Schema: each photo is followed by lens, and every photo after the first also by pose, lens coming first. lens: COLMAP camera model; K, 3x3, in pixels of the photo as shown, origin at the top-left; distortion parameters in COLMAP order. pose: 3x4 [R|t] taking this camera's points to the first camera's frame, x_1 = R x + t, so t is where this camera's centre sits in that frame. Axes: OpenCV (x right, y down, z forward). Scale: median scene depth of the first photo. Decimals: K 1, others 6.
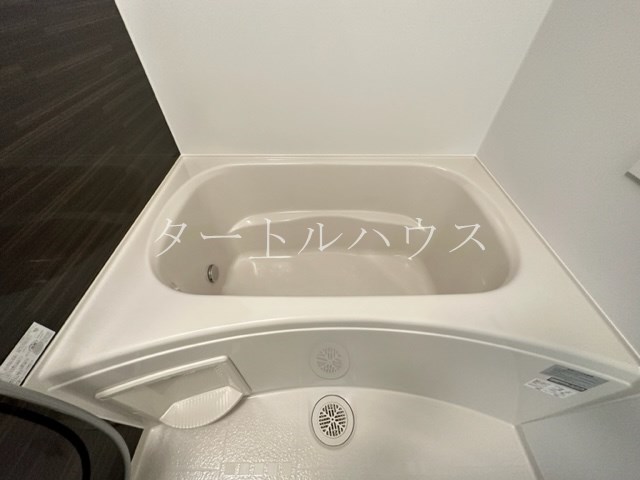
lens RADIAL K [[257.3, 0, 321.3], [0, 257.3, 239.3], [0, 0, 1]] dist [-0.001872, -0.000319]
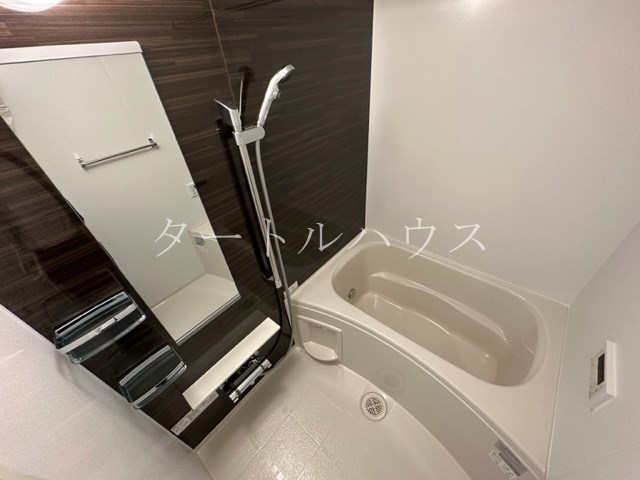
lens RADIAL K [[257.3, 0, 321.2], [0, 257.3, 240.4], [0, 0, 1]] dist [-0.001872, -0.000319]
pose [[0.757699, 0.353486, -0.548580, 0.329935], [-0.429697, 0.902897, -0.011701, -0.108822], [0.491176, 0.244589, 0.836016, -0.857270]]
